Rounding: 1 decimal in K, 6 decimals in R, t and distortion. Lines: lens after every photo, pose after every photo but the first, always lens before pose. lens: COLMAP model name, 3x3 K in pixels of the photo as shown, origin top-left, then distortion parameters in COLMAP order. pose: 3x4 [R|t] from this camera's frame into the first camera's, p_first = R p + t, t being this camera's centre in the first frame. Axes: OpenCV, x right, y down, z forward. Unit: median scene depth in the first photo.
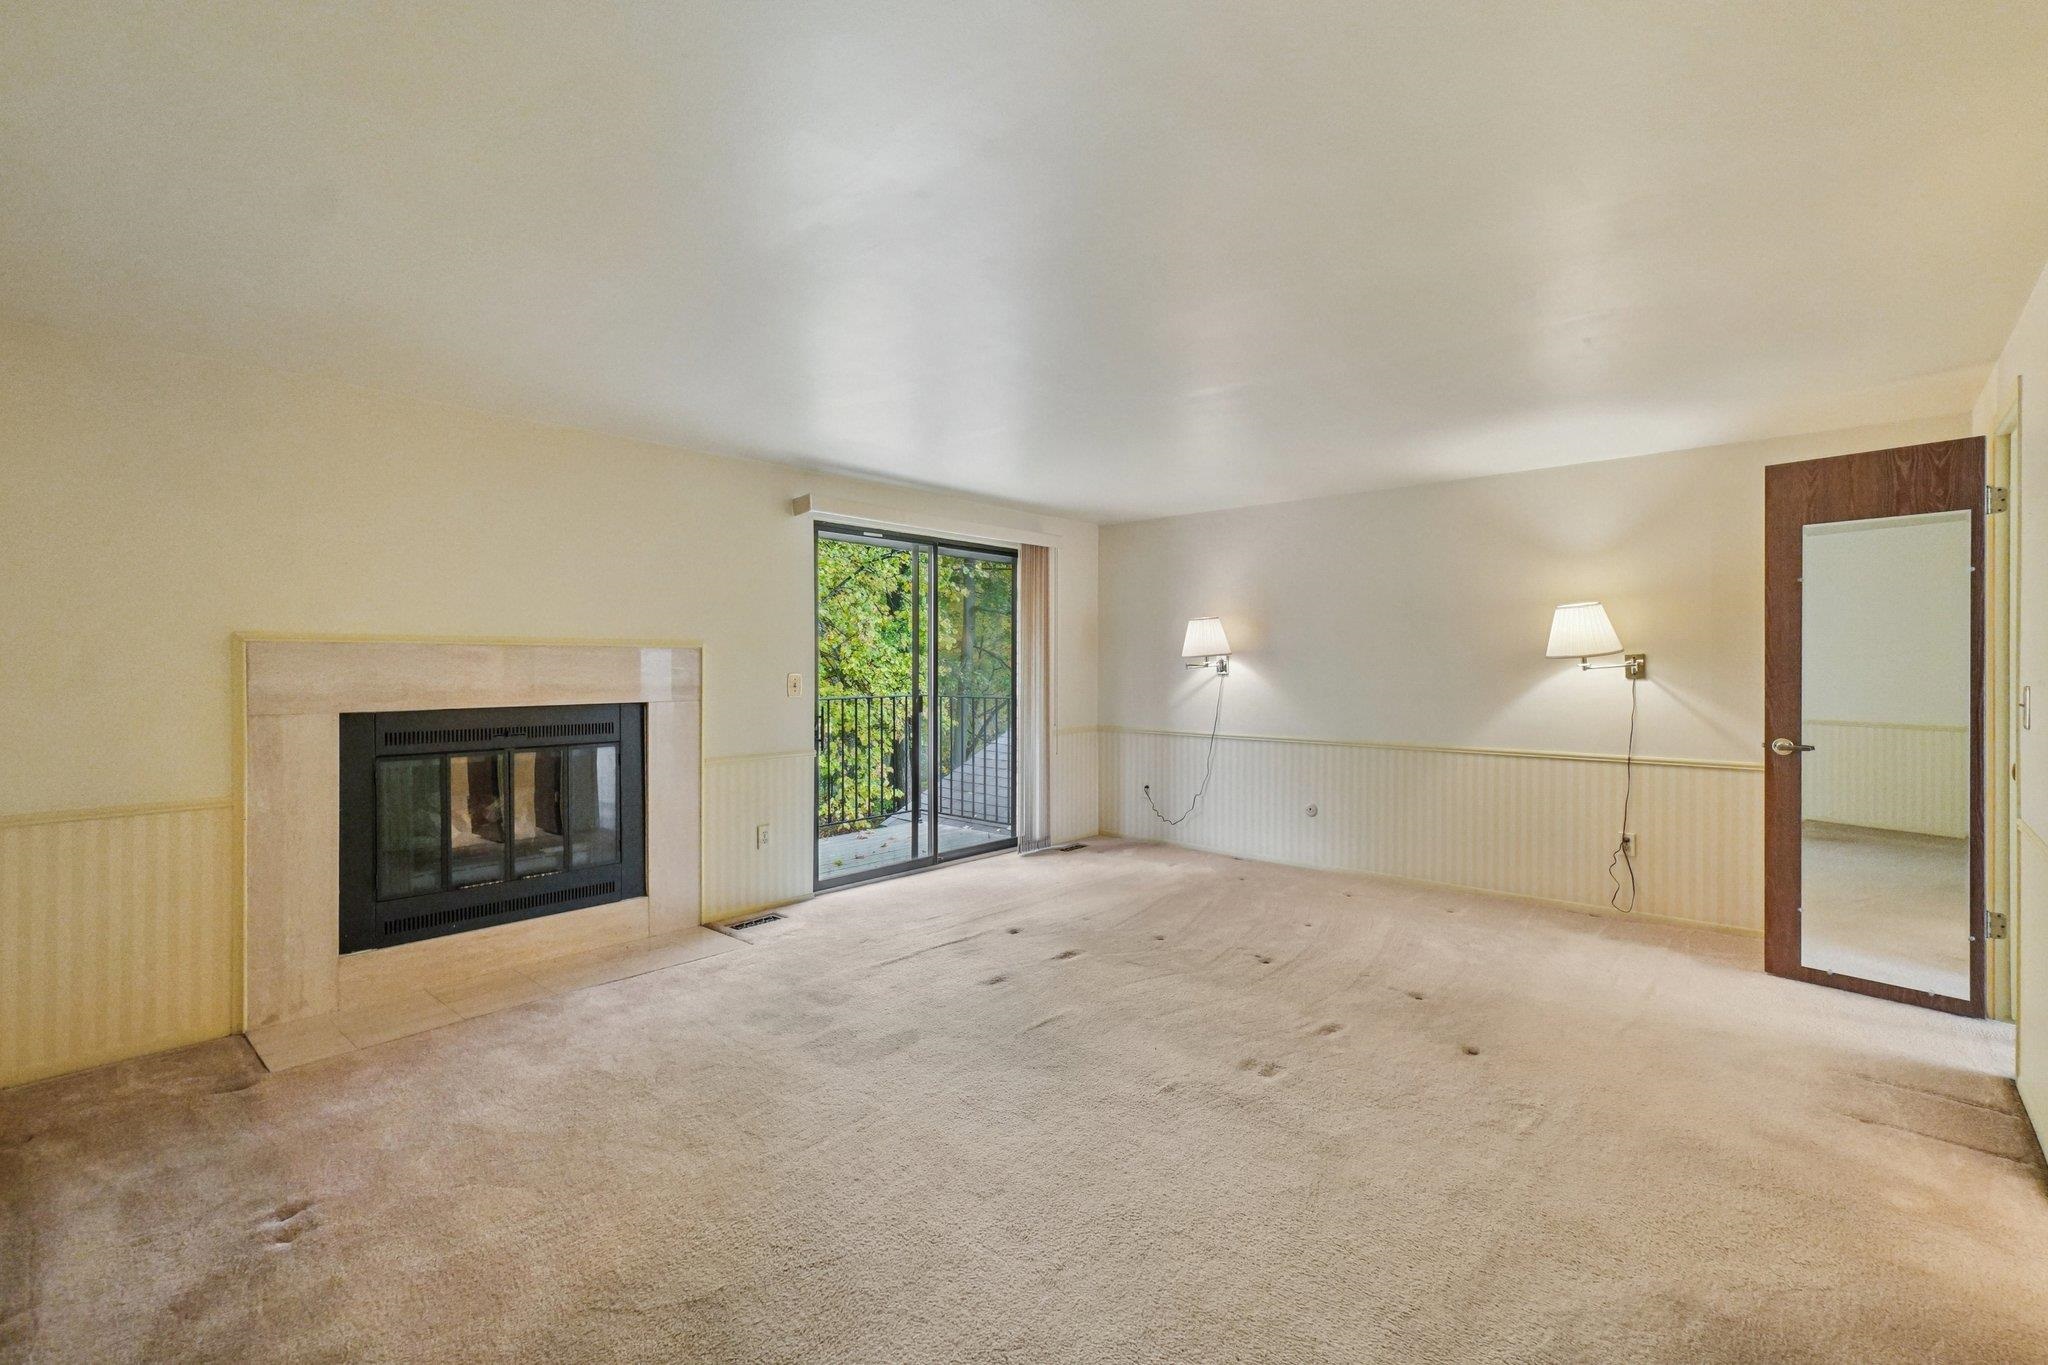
lens RADIAL K [[913.5, 0, 1032.5], [0, 913.5, 679.4], [0, 0, 1]] dist [0.008217, 0.002244]
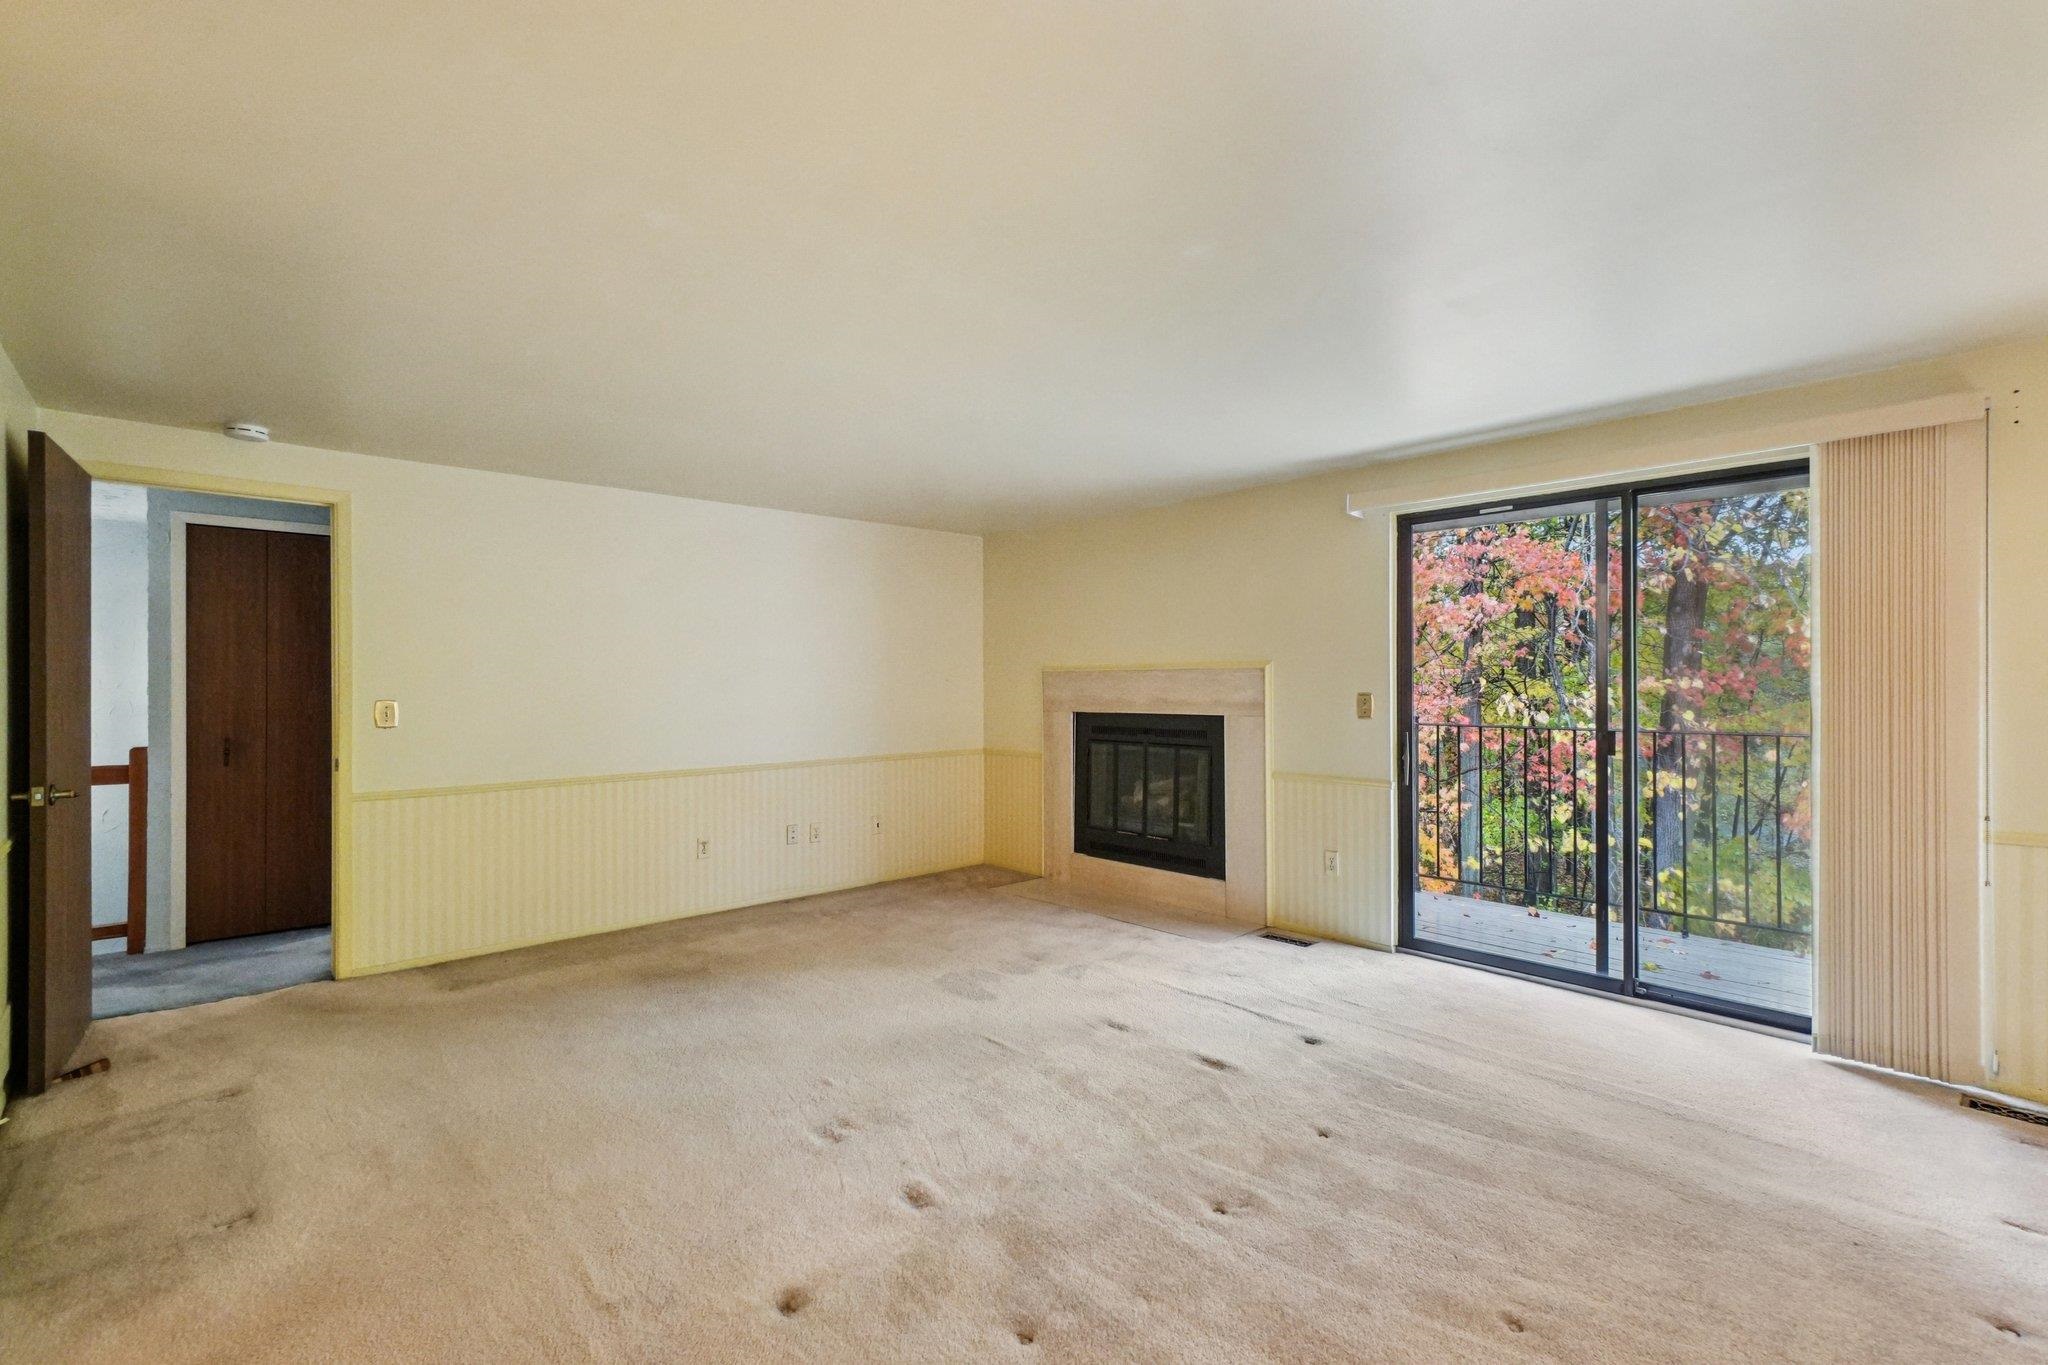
lens RADIAL K [[913.5, 0, 1033.0], [0, 913.5, 679.2], [0, 0, 1]] dist [0.008217, 0.002244]
pose [[-0.107489, -0.005601, -0.994190, 0.825992], [-0.010612, 0.999934, -0.004486, -0.014688], [0.994150, 0.010069, -0.107542, 0.939581]]
